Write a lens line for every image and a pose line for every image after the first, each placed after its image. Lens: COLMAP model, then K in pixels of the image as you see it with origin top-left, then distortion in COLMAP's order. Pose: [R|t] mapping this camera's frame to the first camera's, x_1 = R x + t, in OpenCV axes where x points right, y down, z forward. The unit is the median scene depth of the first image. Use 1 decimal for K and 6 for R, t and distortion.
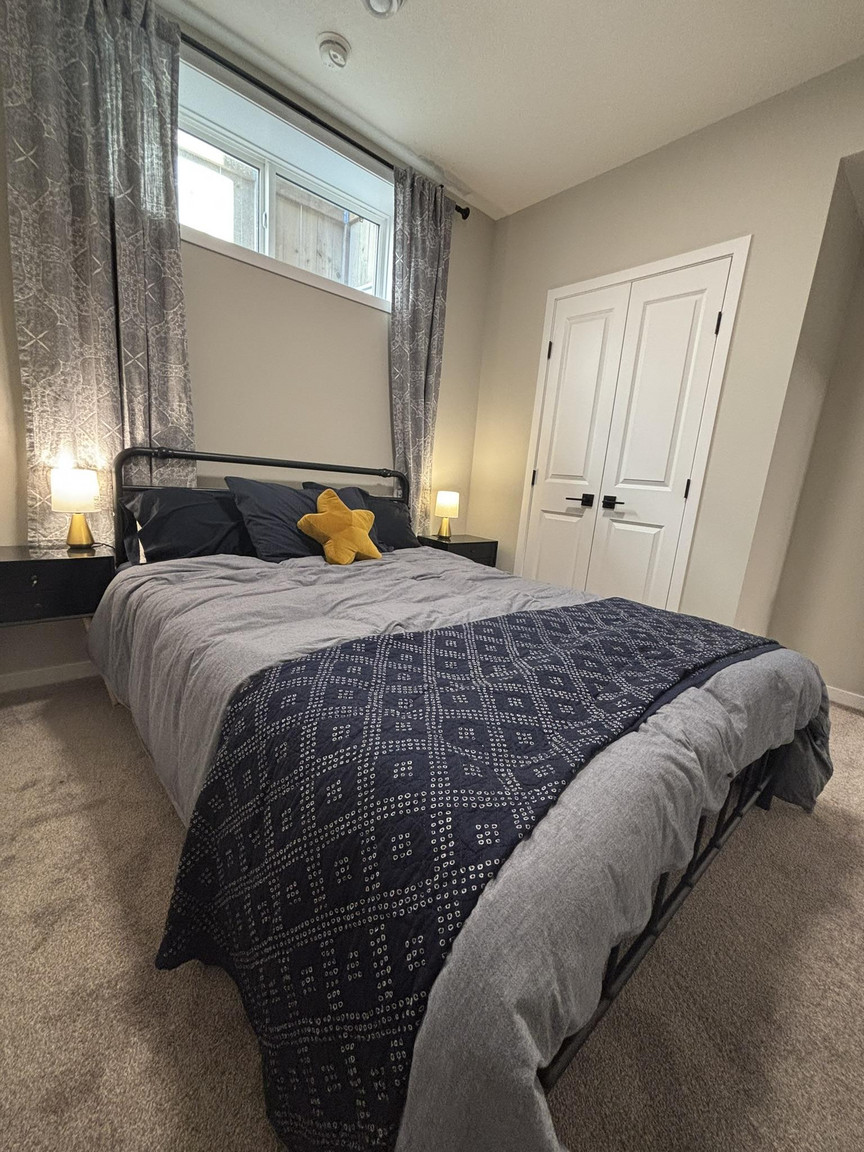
lens RADIAL K [[464.6, 0, 439.0], [0, 464.6, 575.3], [0, 0, 1]] dist [-0.002769, -0.000382]
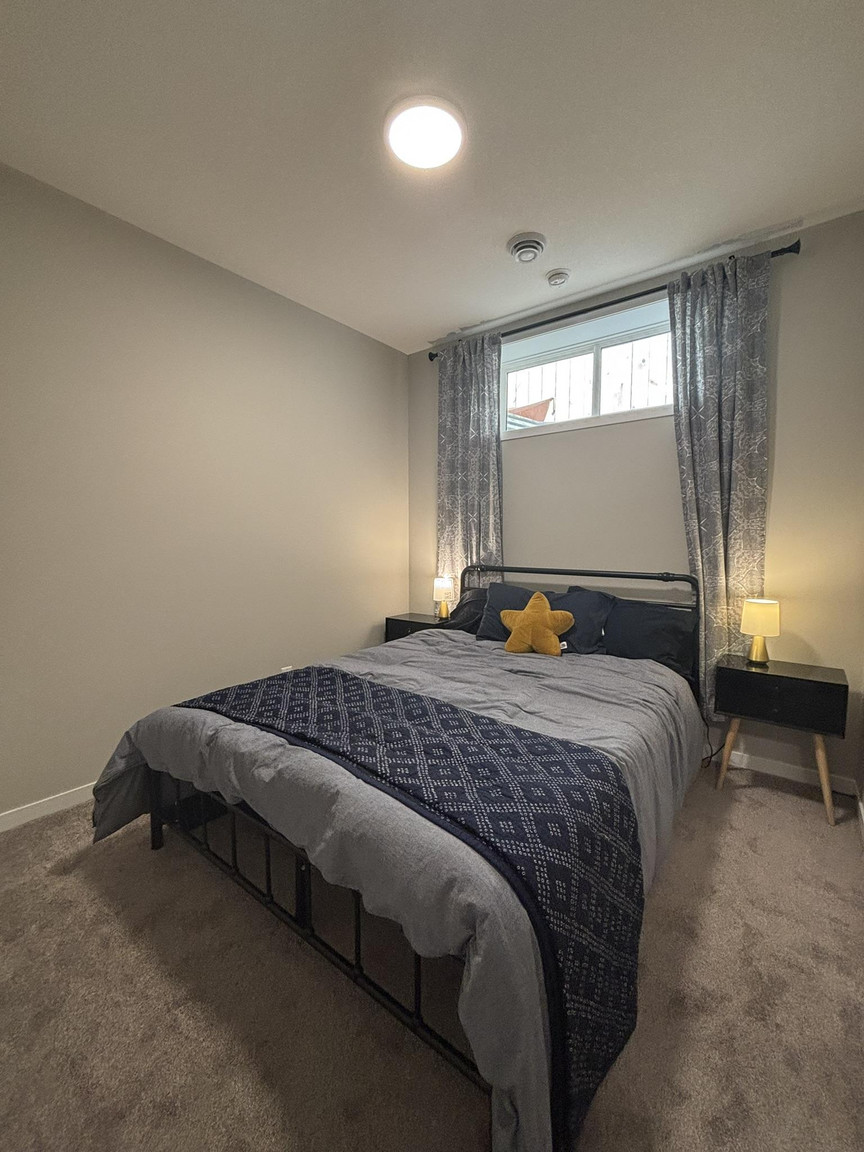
lens RADIAL K [[457.3, 0, 434.3], [0, 457.3, 582.5], [0, 0, 1]] dist [-0.000301, -0.000104]
pose [[0.201621, -0.000129, -0.979464, 0.967956], [-0.191976, 0.980598, -0.039647, -0.118473], [0.960466, 0.196028, 0.197684, 0.532760]]
